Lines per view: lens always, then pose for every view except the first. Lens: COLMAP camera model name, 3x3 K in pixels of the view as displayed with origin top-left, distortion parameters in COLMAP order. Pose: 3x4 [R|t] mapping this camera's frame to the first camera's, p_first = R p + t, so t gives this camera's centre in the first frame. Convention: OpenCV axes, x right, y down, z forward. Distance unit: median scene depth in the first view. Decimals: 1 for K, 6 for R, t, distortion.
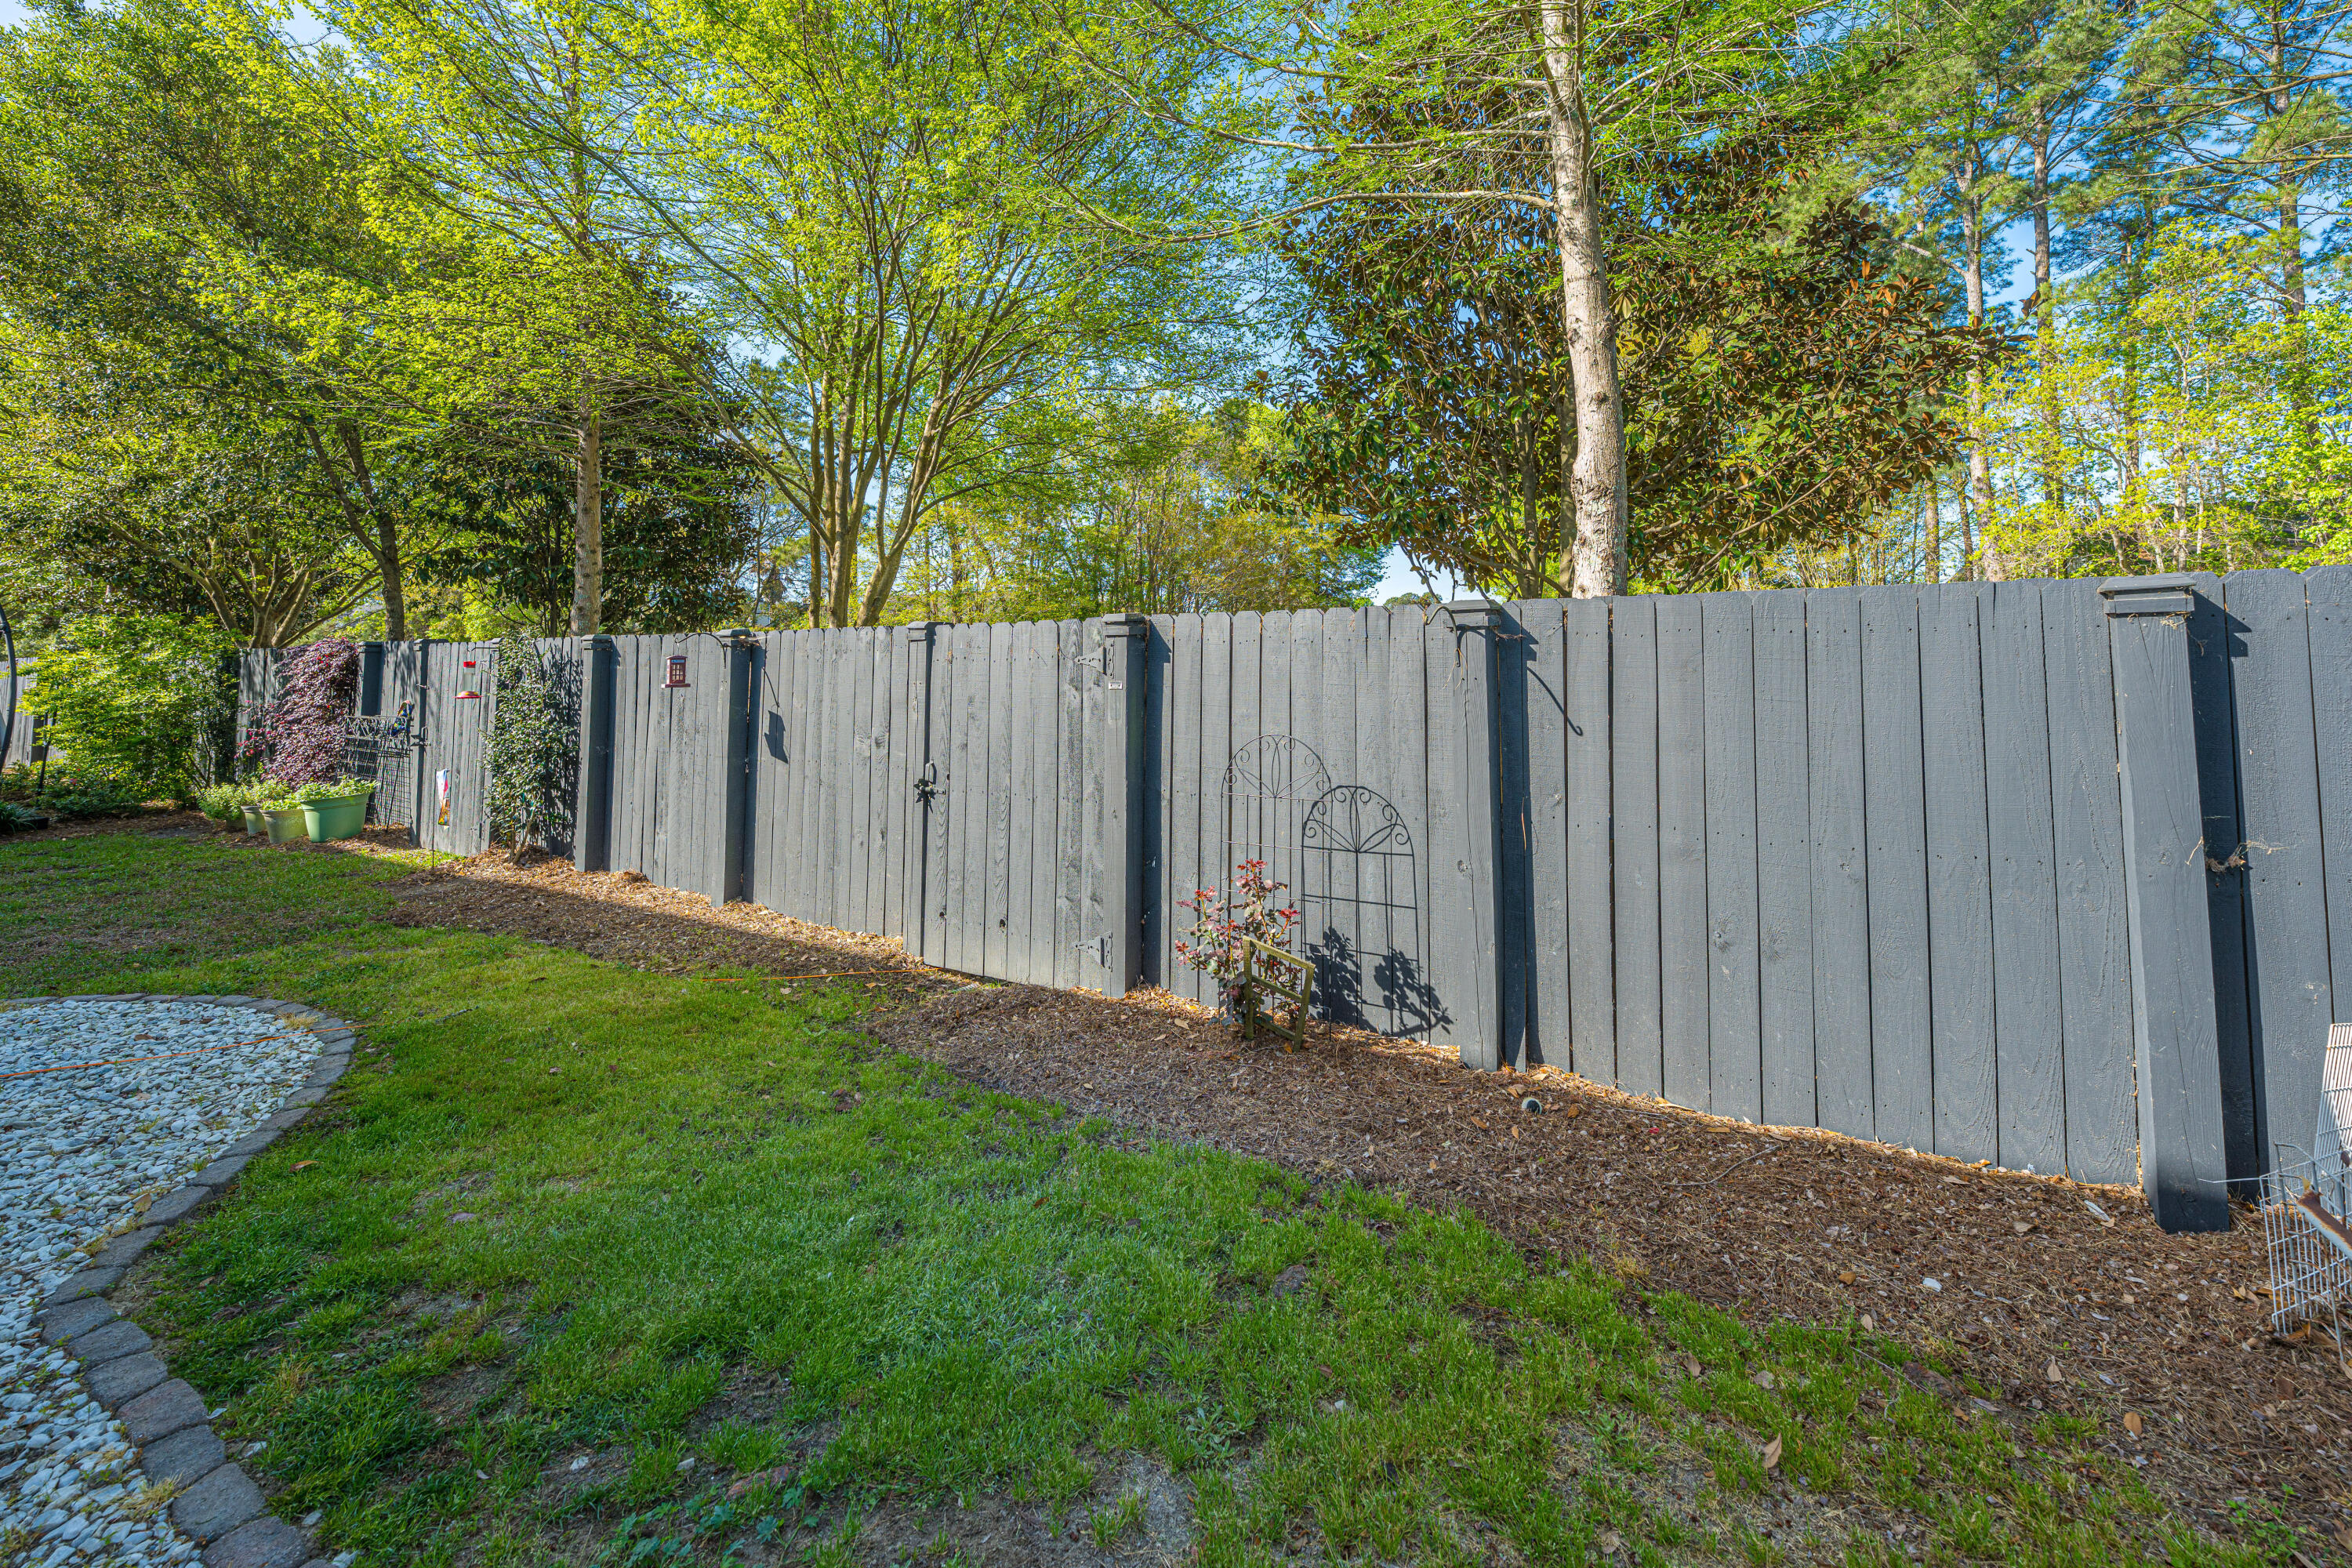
lens RADIAL K [[967.1, 0, 1212.1], [0, 967.1, 607.2], [0, 0, 1]] dist [0.000248, 0.000295]
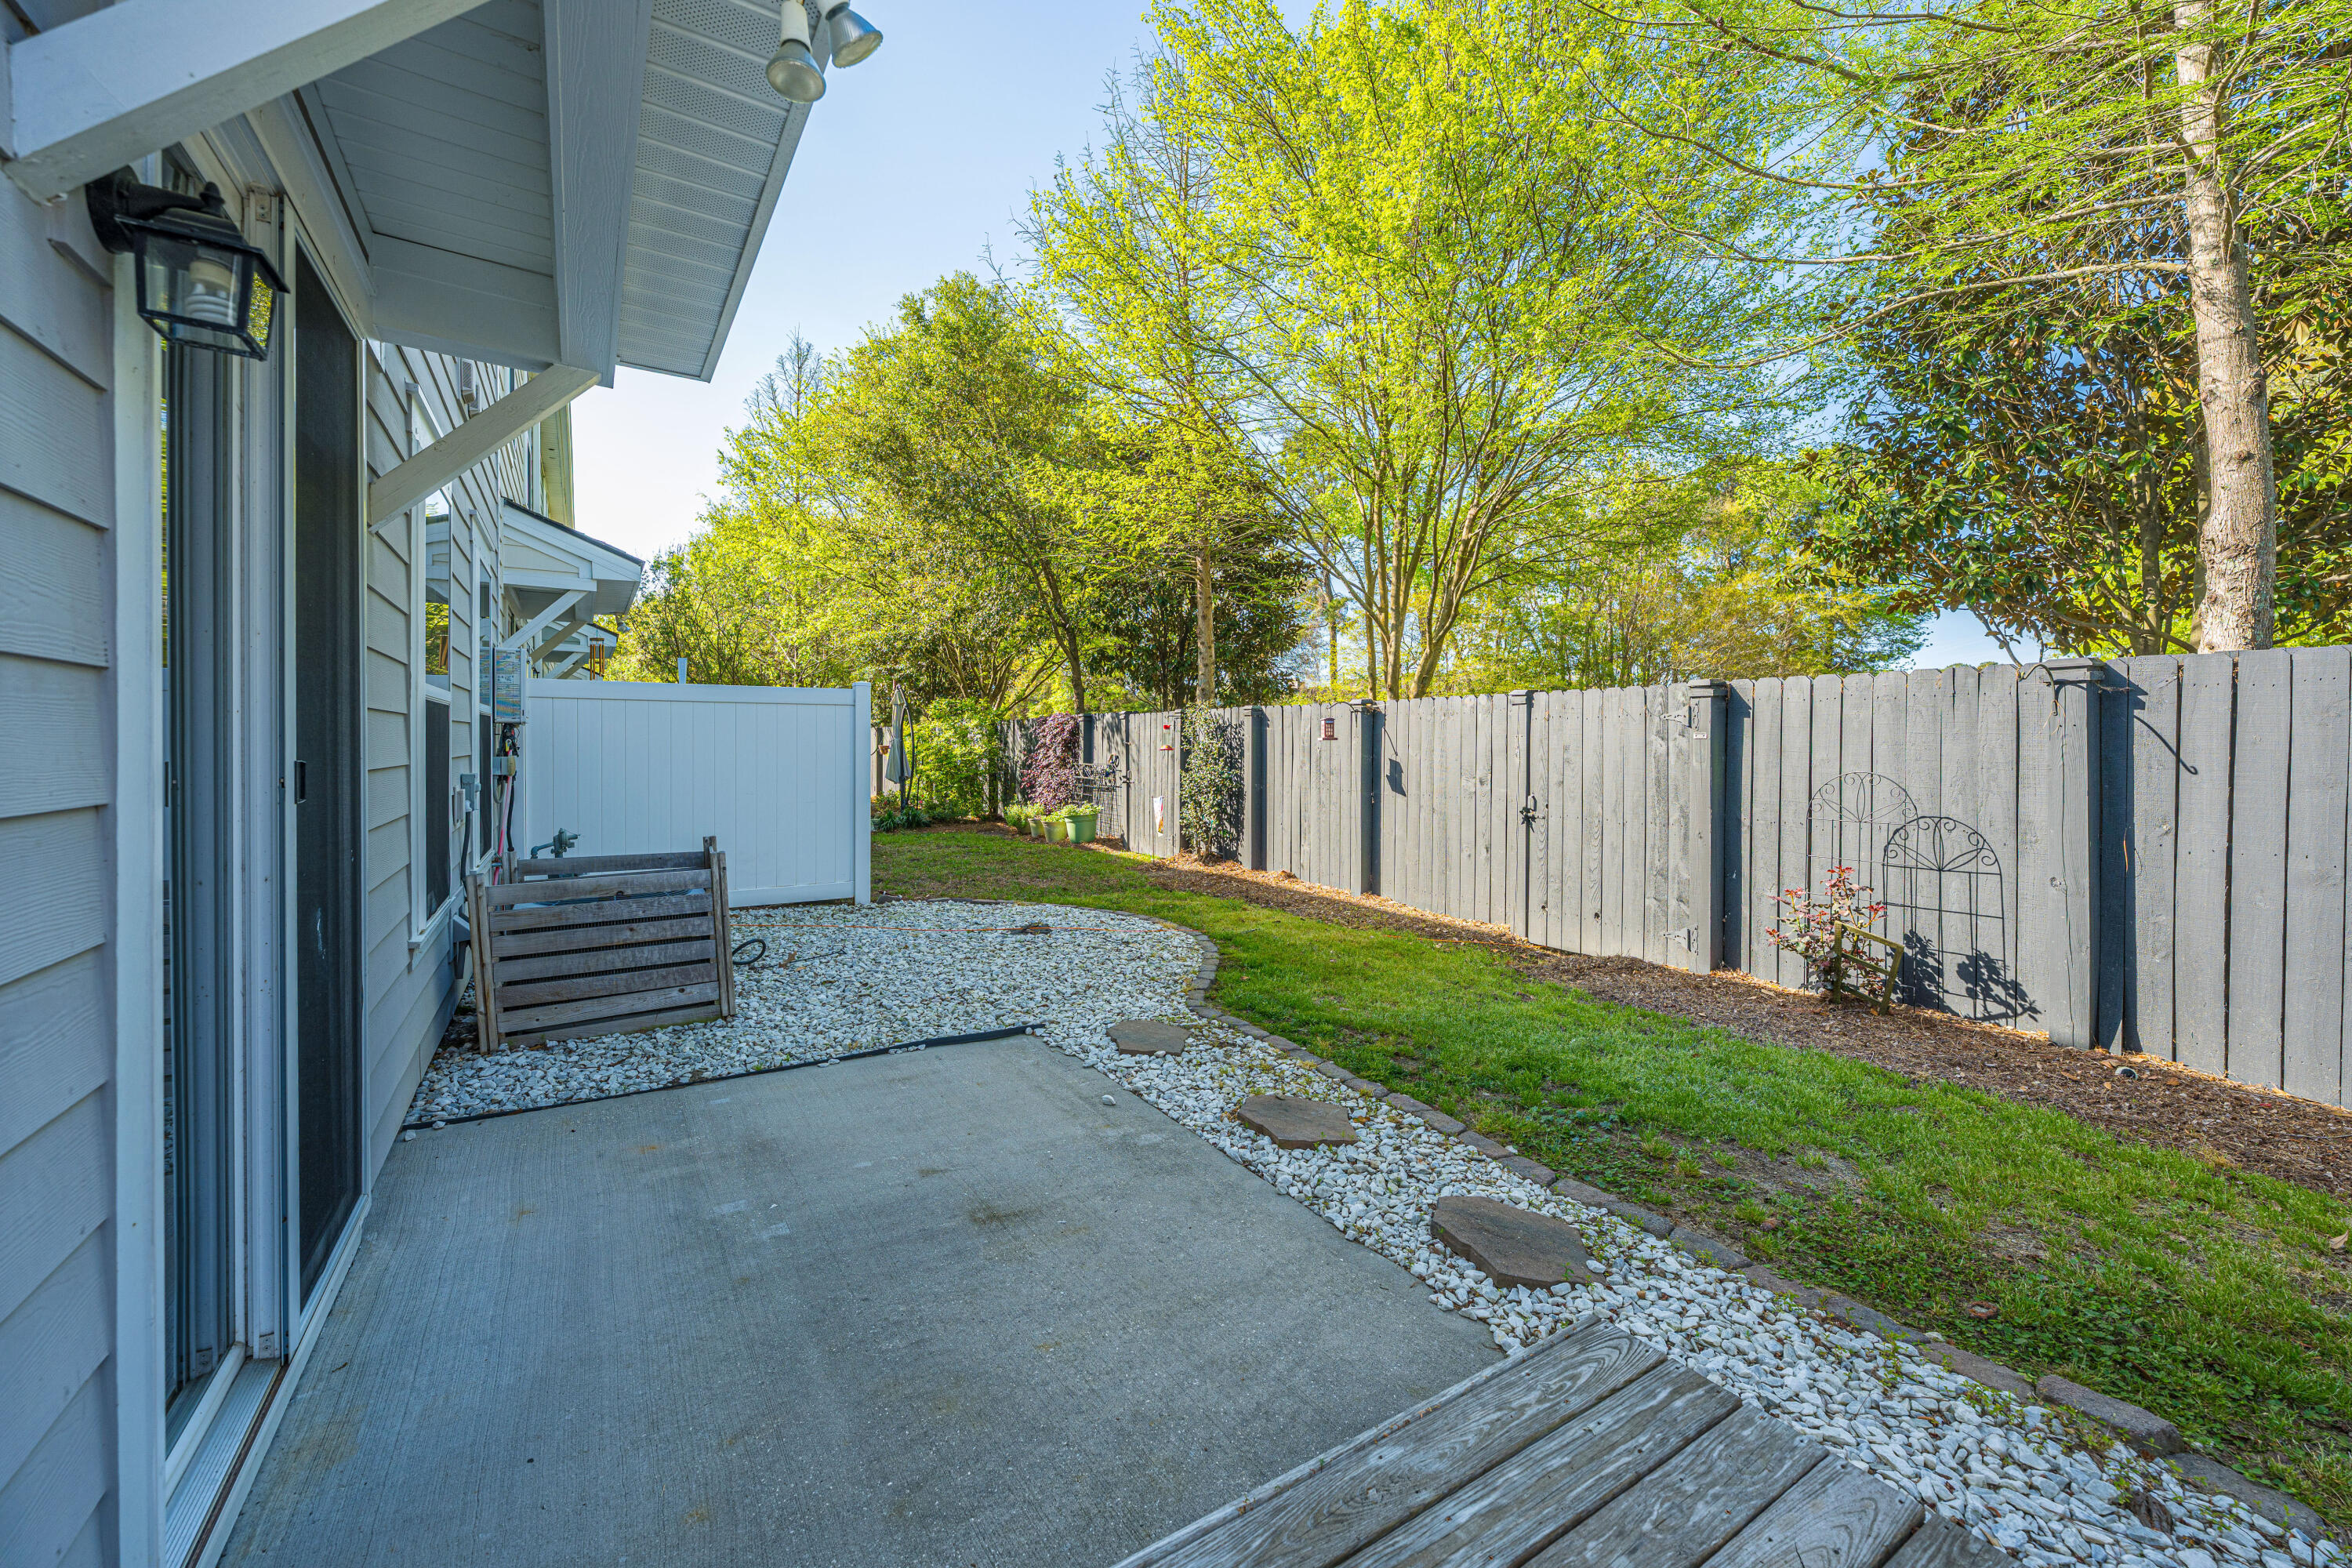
lens RADIAL K [[935.1, 0, 1196.7], [0, 935.1, 738.2], [0, 0, 1]] dist [-0.001507, 0.000191]
pose [[0.886367, 0.007933, -0.462915, -0.102417], [0.016257, 0.998703, 0.048242, 0.012065], [0.462698, -0.050285, 0.885089, -0.346273]]
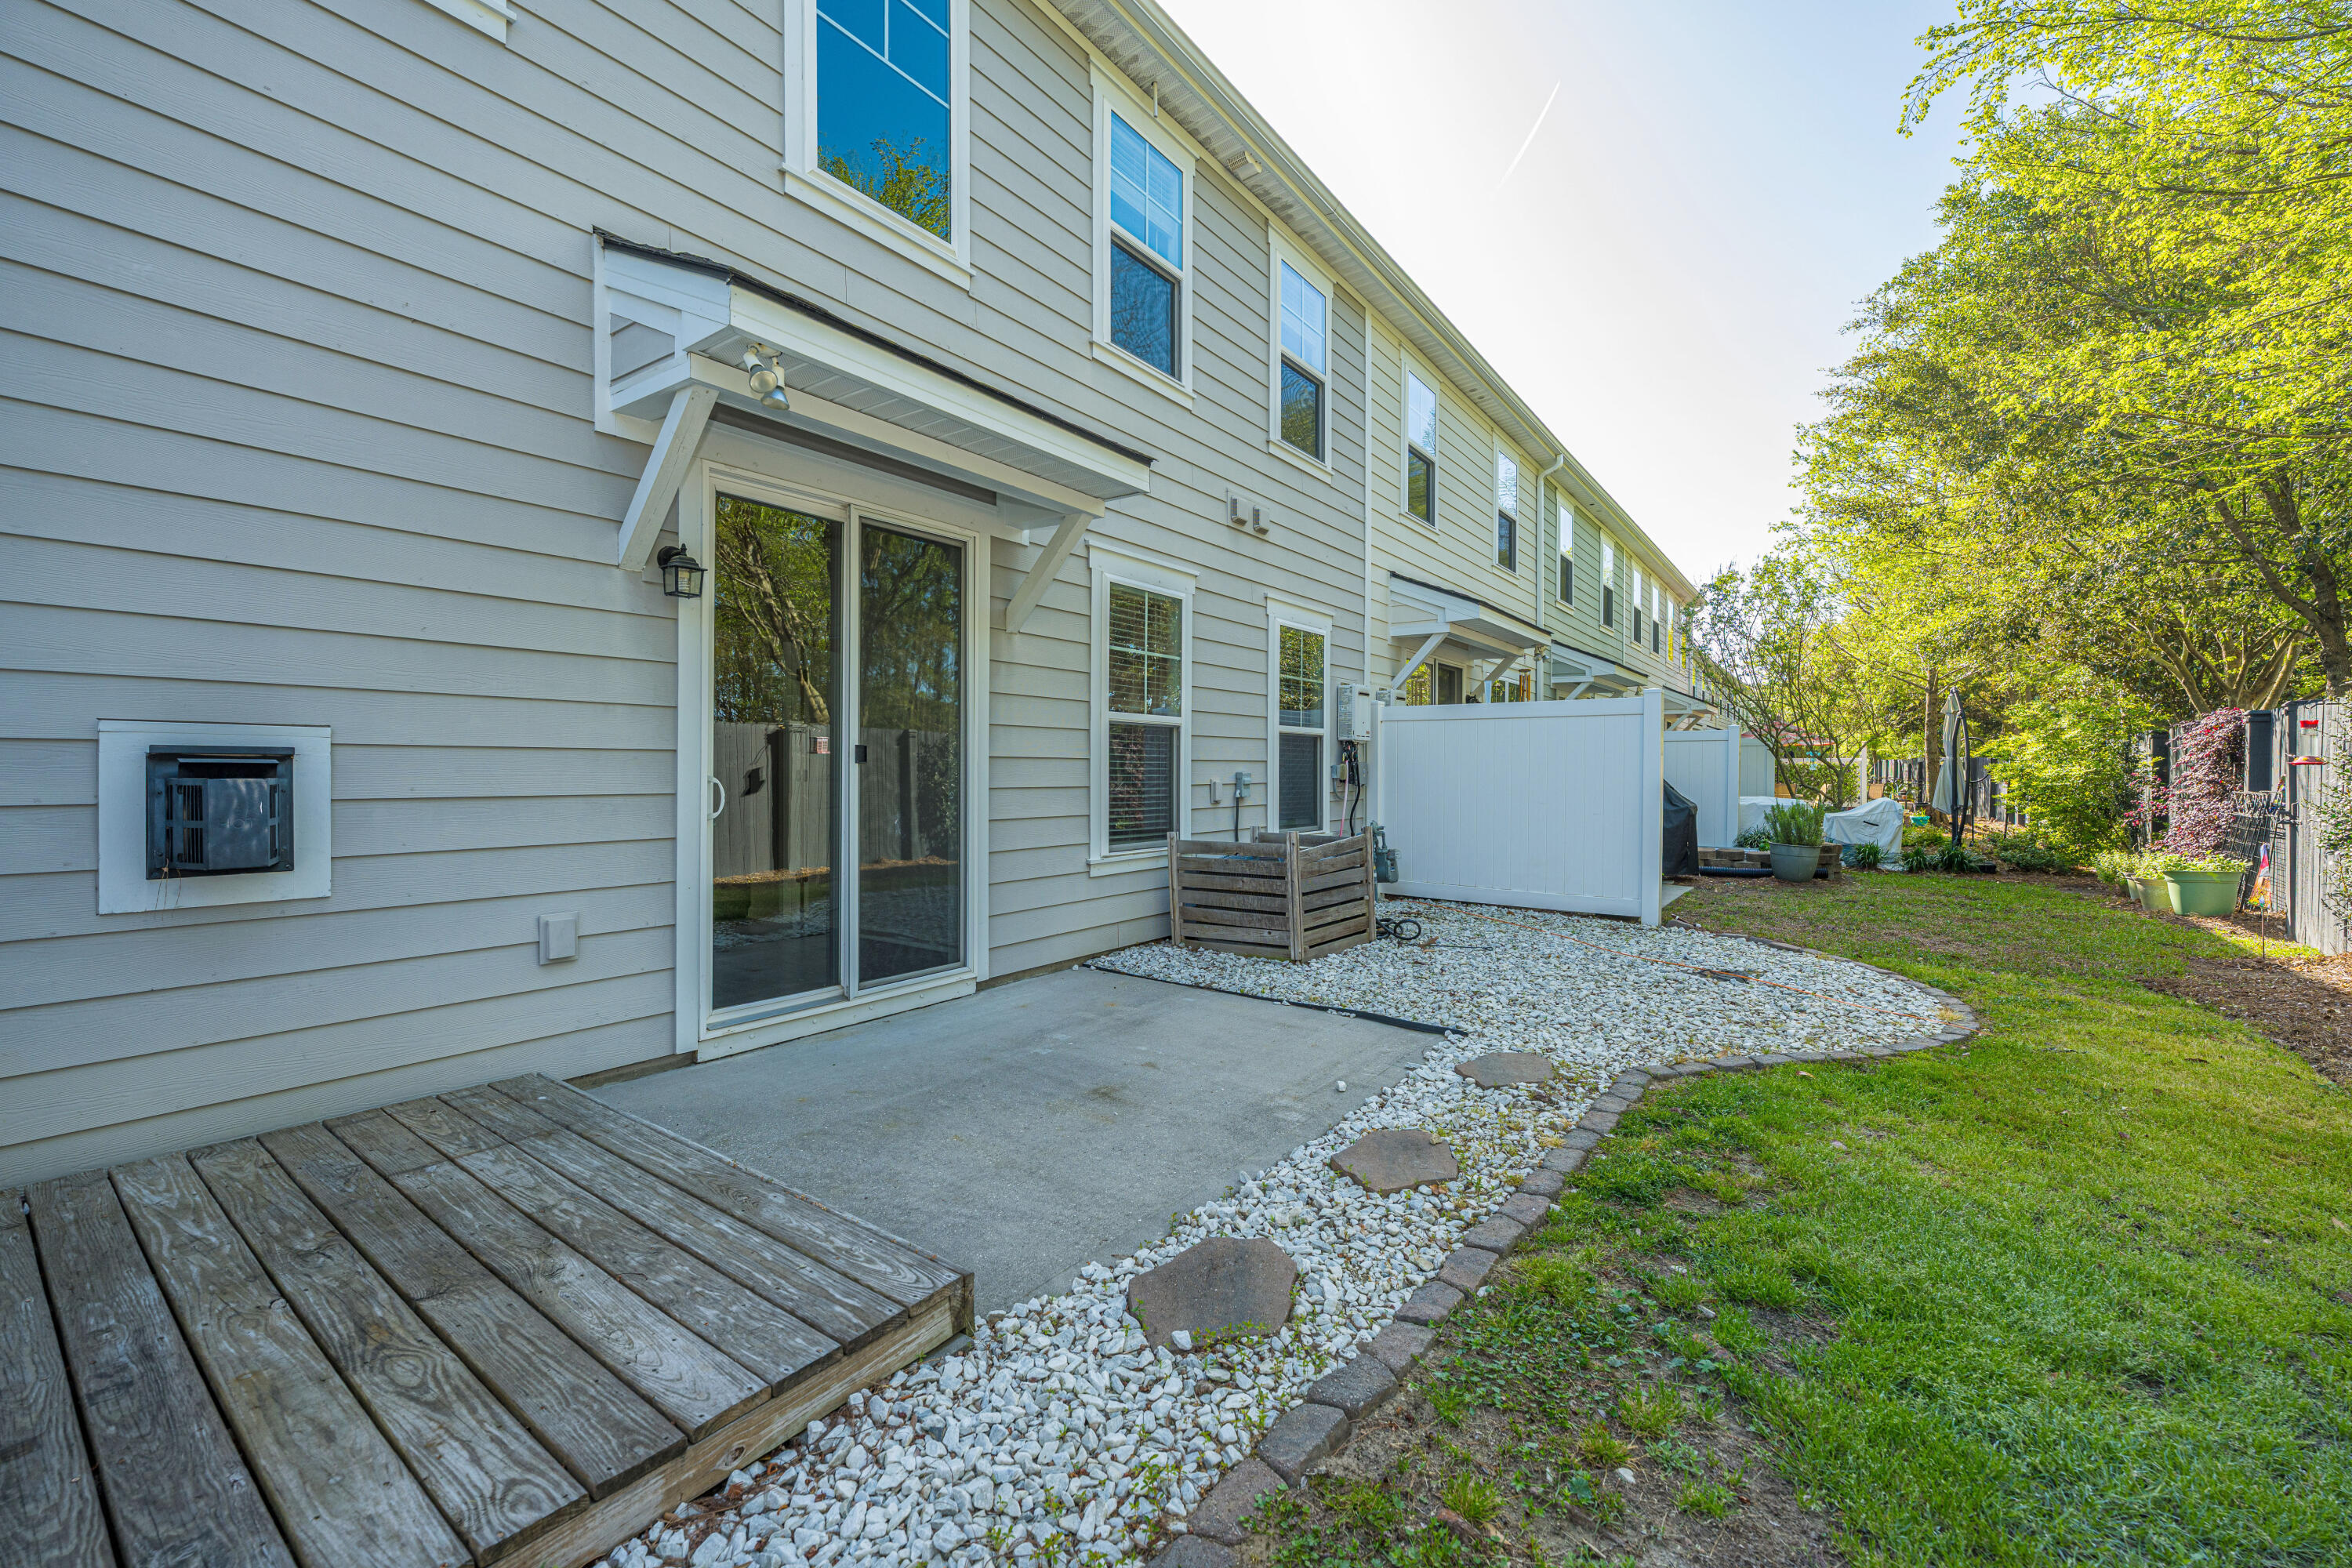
lens RADIAL K [[957.5, 0, 1173.9], [0, 957.5, 763.6], [0, 0, 1]] dist [-0.000280, 0.000137]
pose [[-0.116189, 0.000196, -0.993227, 0.237100], [0.052361, 0.998611, -0.005928, 0.069042], [0.991846, -0.052695, -0.116038, 0.185516]]
